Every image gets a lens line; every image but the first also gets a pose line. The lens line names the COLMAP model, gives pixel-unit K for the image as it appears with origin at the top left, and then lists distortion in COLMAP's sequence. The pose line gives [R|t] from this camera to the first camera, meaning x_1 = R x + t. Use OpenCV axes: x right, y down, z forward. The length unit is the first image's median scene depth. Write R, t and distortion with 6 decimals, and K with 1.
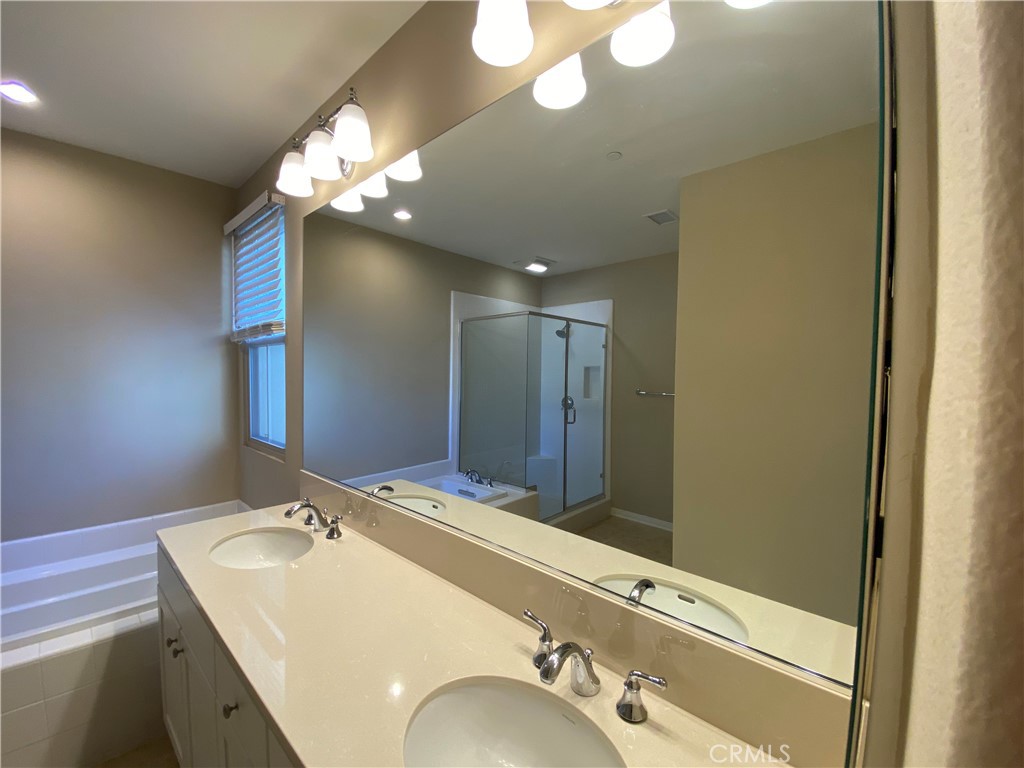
lens RADIAL K [[417.2, 0, 532.1], [0, 417.2, 387.9], [0, 0, 1]] dist [-0.002704, -0.009346]
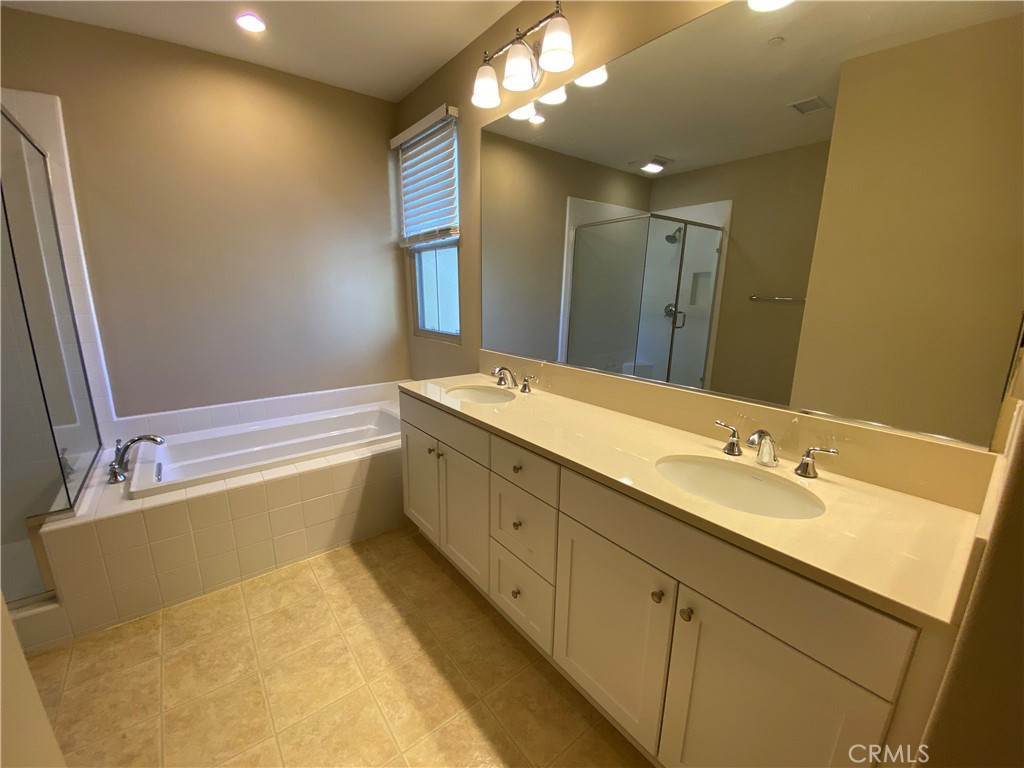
lens RADIAL K [[417.2, 0, 521.4], [0, 417.2, 394.4], [0, 0, 1]] dist [-0.002704, -0.009346]
pose [[0.982055, 0.045498, -0.183025, -0.145477], [-0.006701, 0.978269, 0.207231, 0.051725], [0.188476, -0.202286, 0.961019, -0.170179]]
